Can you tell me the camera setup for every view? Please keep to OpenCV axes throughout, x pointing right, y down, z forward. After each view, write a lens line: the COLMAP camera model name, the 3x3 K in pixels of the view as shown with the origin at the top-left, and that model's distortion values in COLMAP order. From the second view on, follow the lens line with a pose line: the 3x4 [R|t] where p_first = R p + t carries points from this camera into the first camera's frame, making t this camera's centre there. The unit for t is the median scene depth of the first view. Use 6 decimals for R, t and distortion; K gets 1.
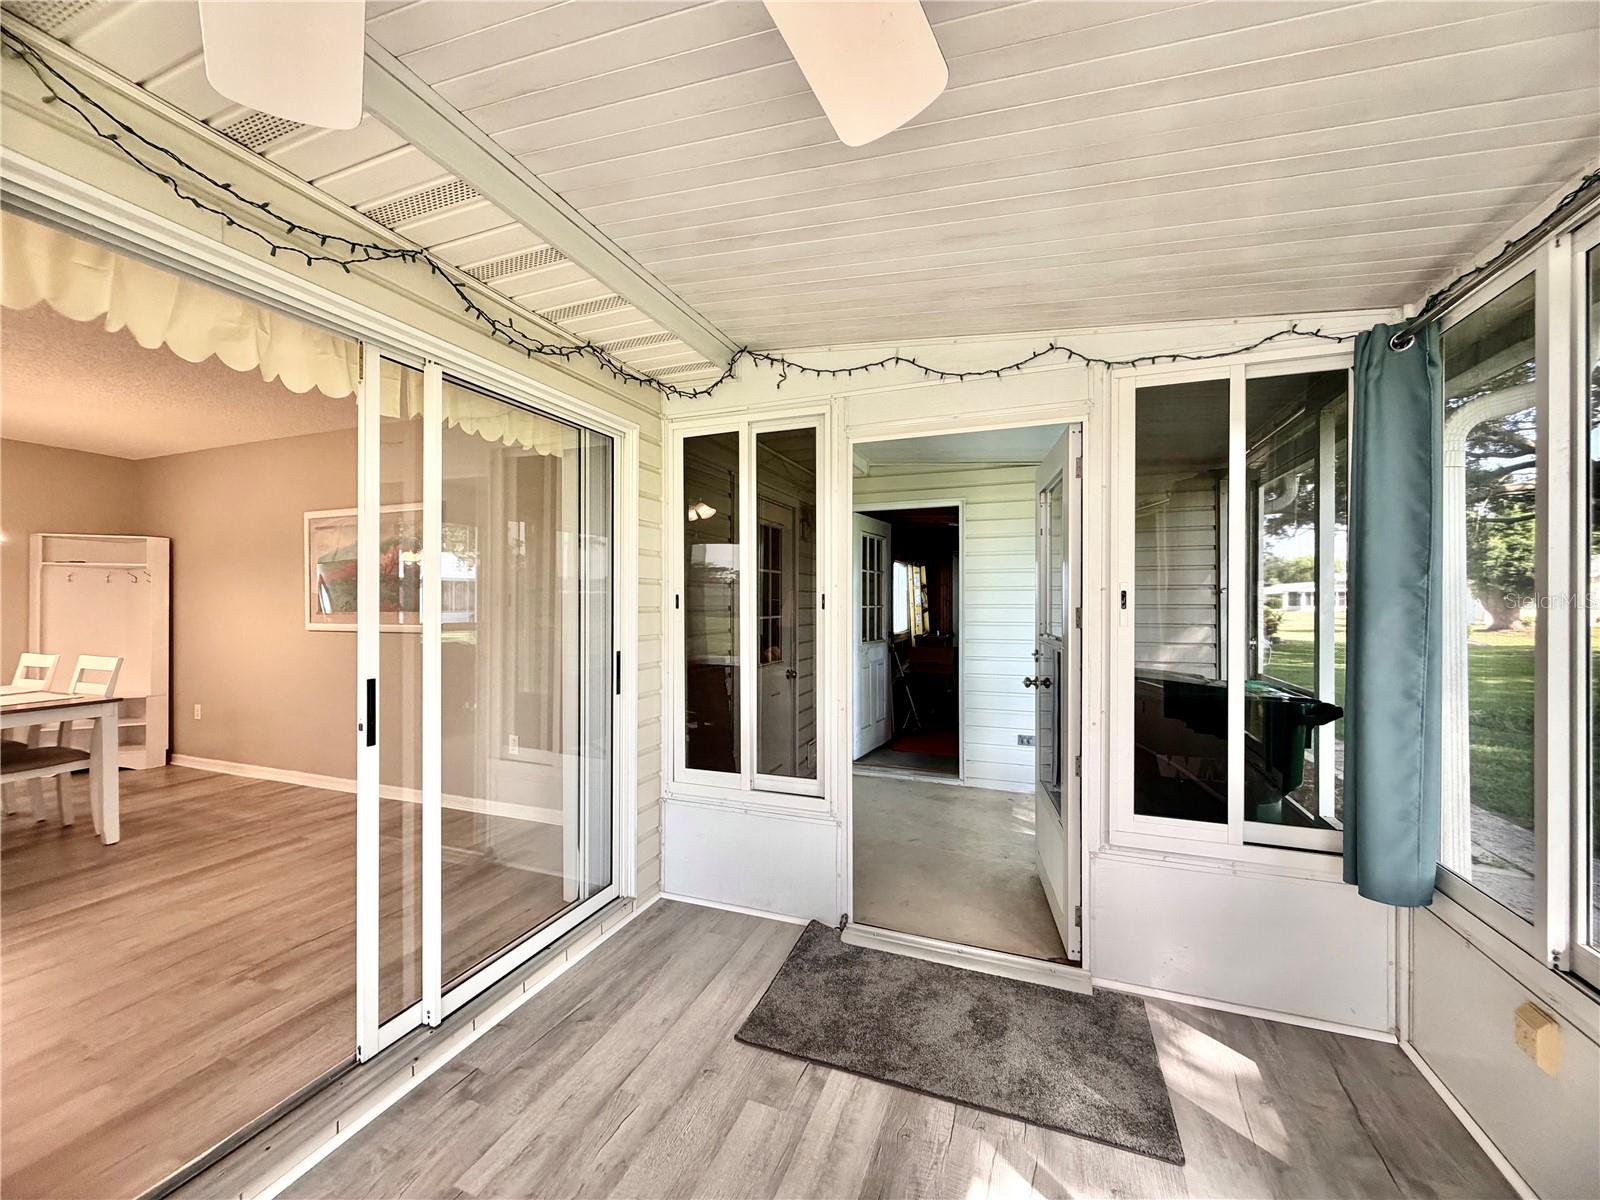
lens RADIAL K [[636.3, 0, 796.0], [0, 636.3, 602.4], [0, 0, 1]] dist [0.000446, -0.000008]
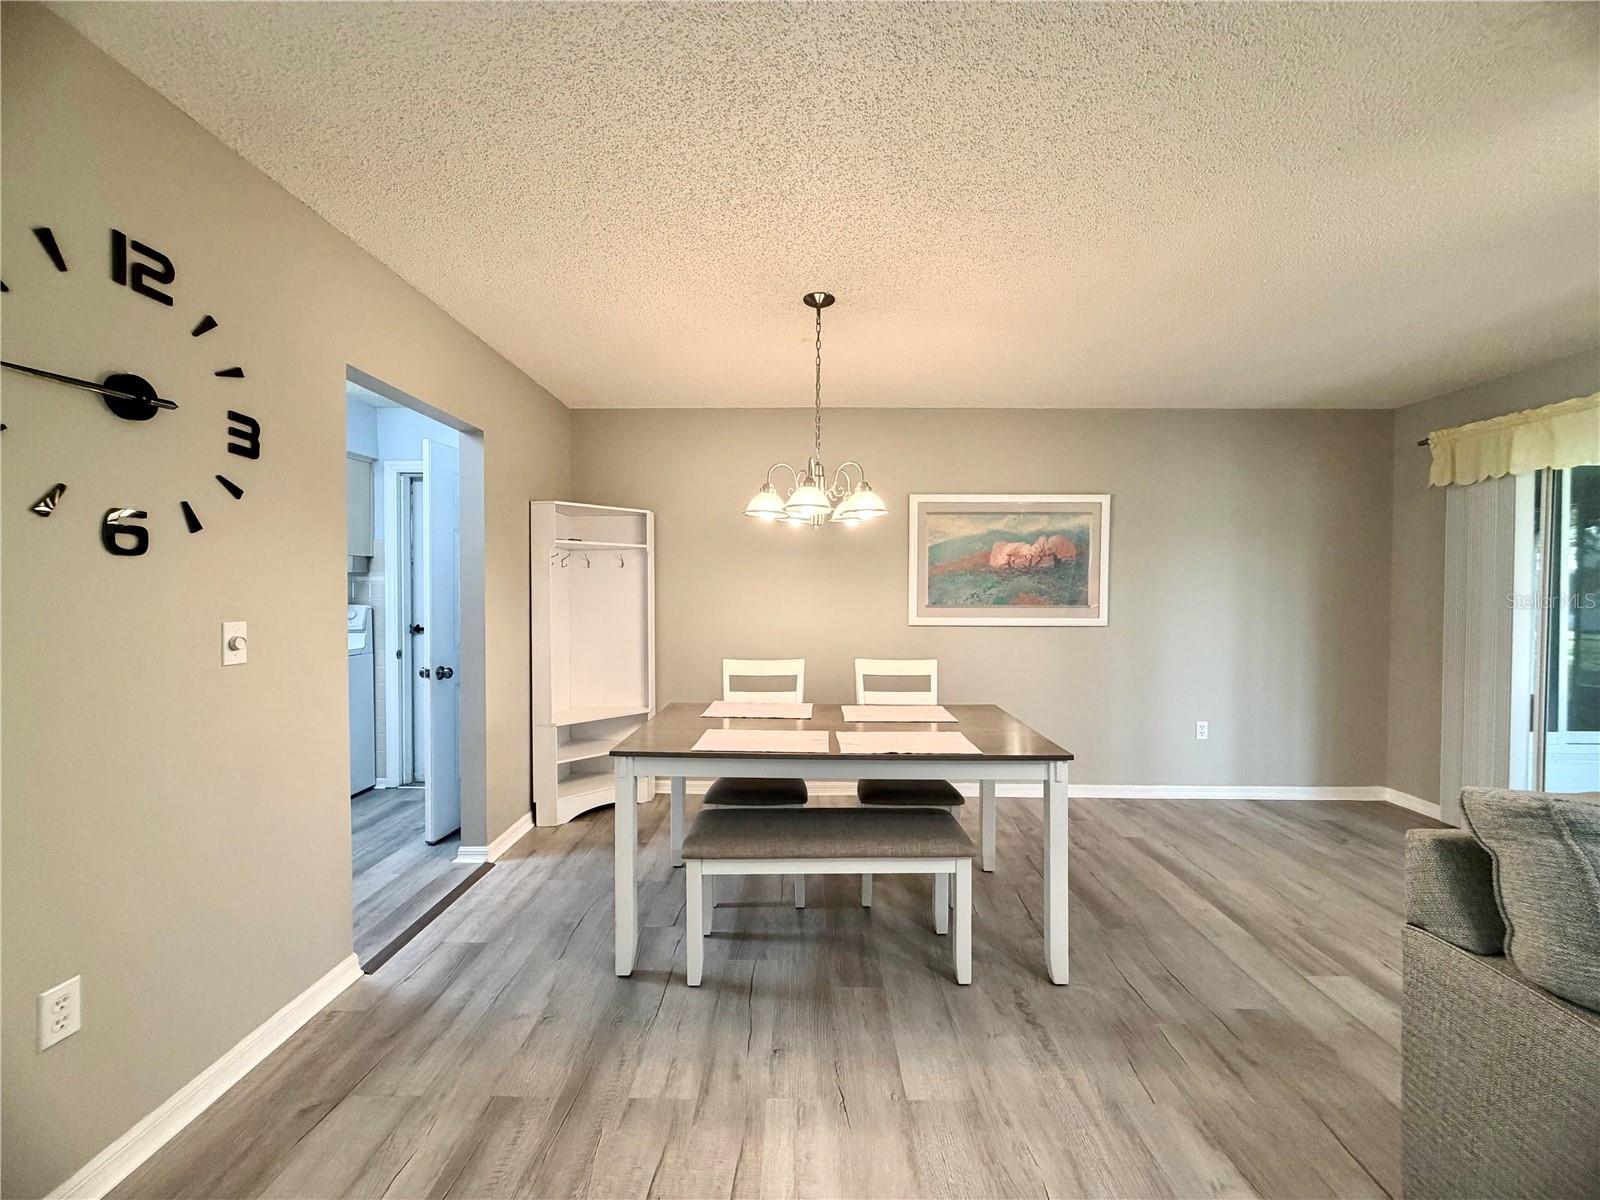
lens RADIAL K [[636.3, 0, 796.0], [0, 636.3, 602.4], [0, 0, 1]] dist [0.000446, -0.000008]
pose [[0.939962, -0.002273, 0.341272, -1.410664], [-0.005122, 0.999771, 0.020768, -0.007596], [-0.341241, -0.021269, 0.939735, 0.233798]]
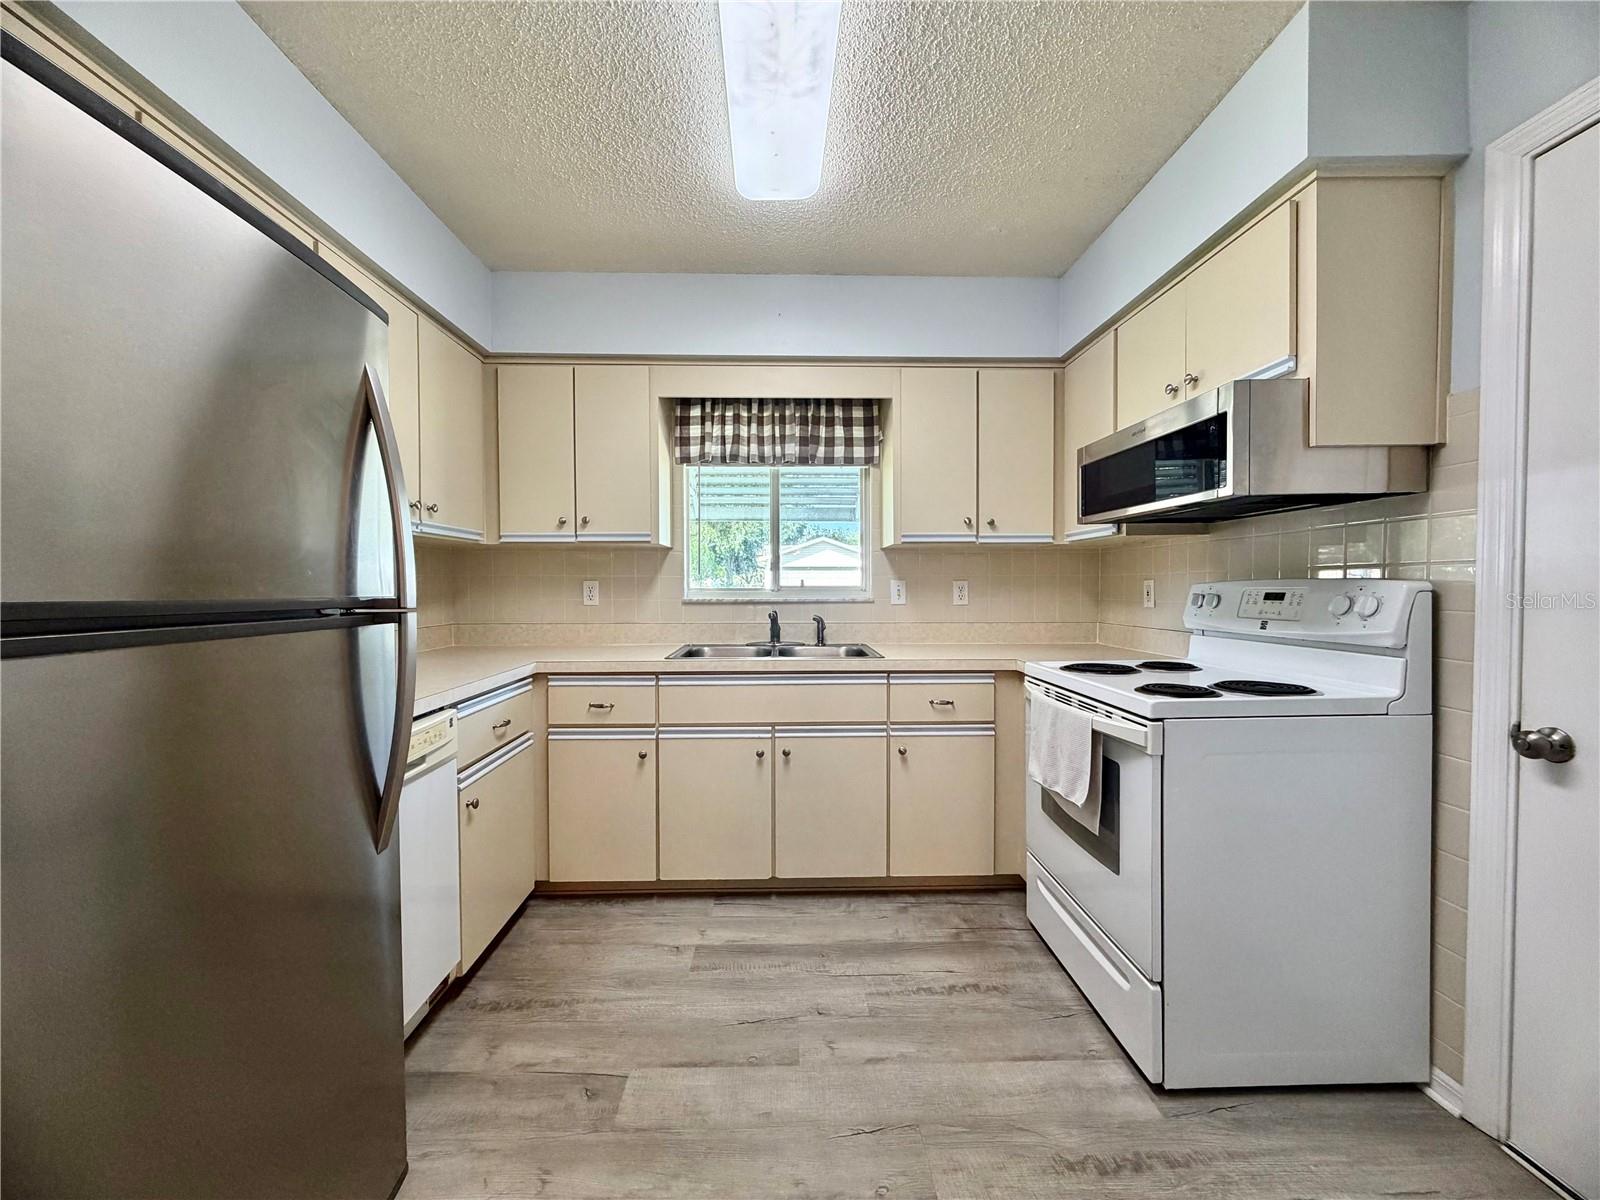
lens RADIAL K [[636.3, 0, 796.0], [0, 636.3, 602.4], [0, 0, 1]] dist [0.000446, -0.000008]
pose [[0.378978, 0.021265, -0.925161, -1.505834], [0.003309, 0.999698, 0.024334, 0.024361], [0.925400, -0.012283, 0.378793, 0.969594]]
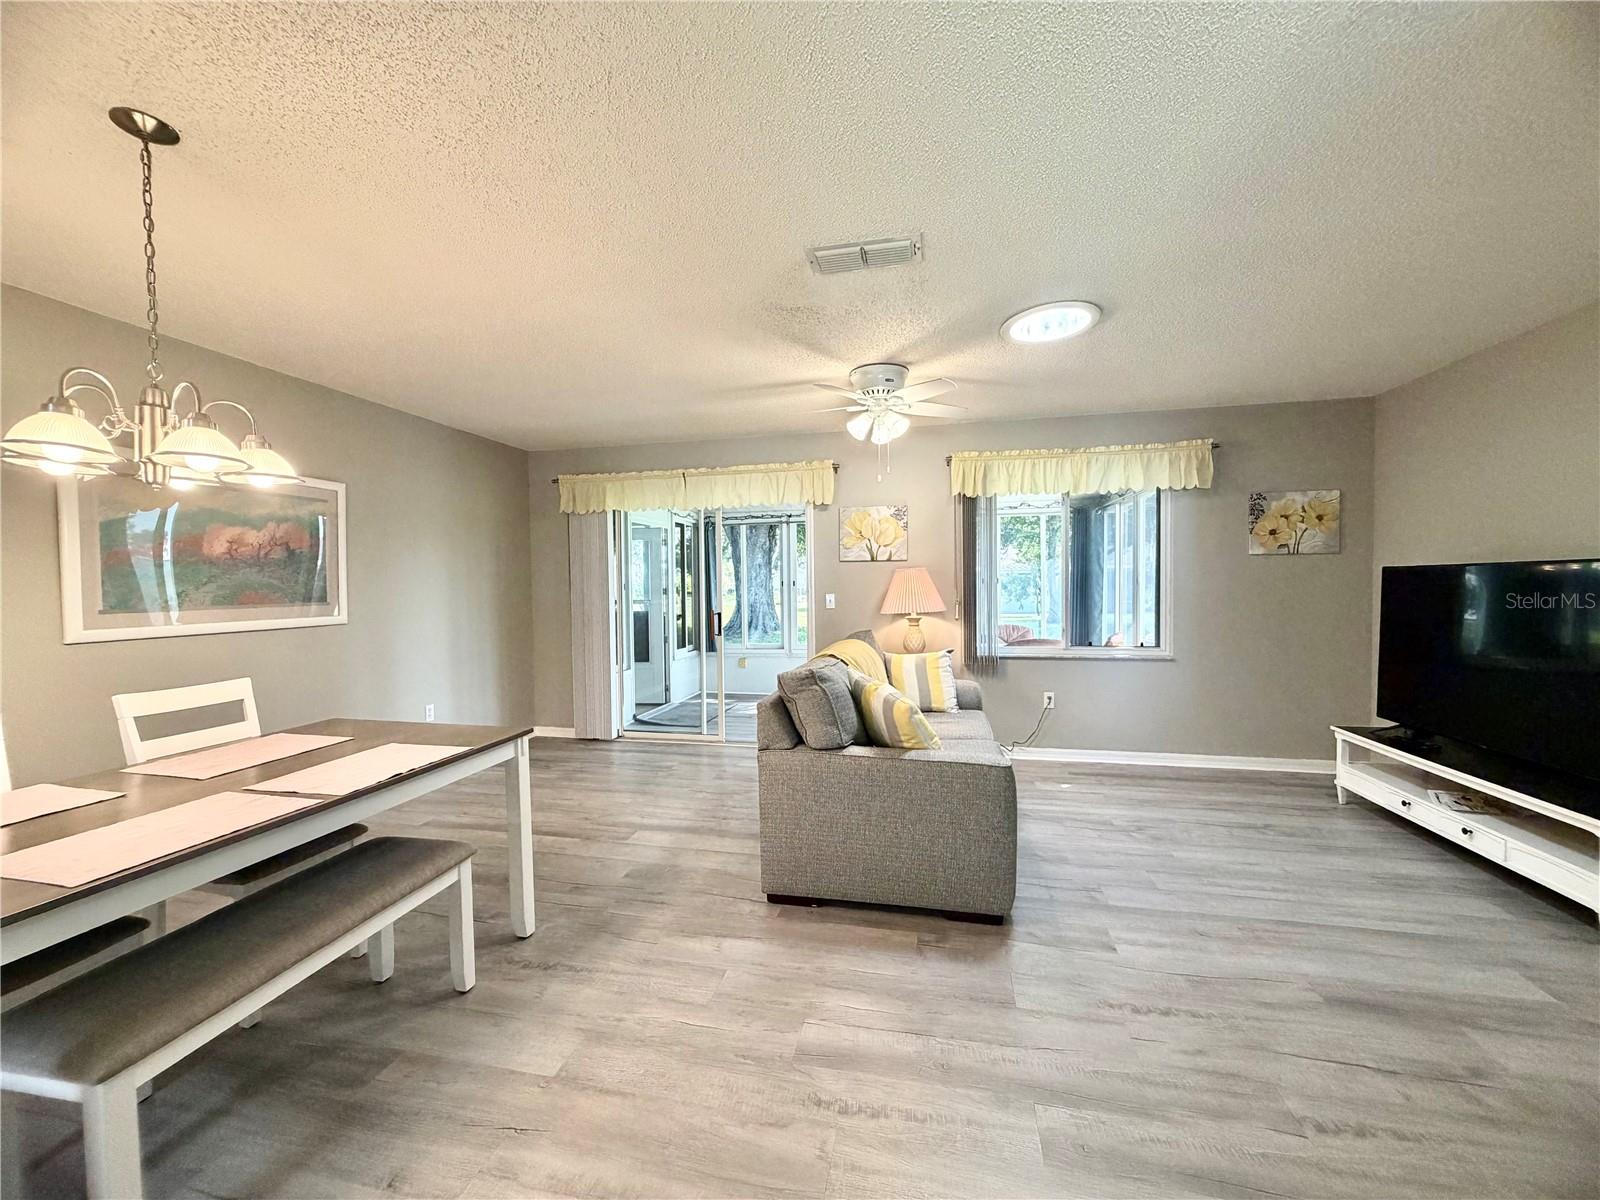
lens RADIAL K [[636.3, 0, 796.0], [0, 636.3, 602.4], [0, 0, 1]] dist [0.000446, -0.000008]
pose [[-0.139537, -0.026640, 0.989858, -1.641295], [0.010073, 0.999548, 0.028321, -0.003069], [-0.990166, 0.013923, -0.139206, 0.489571]]
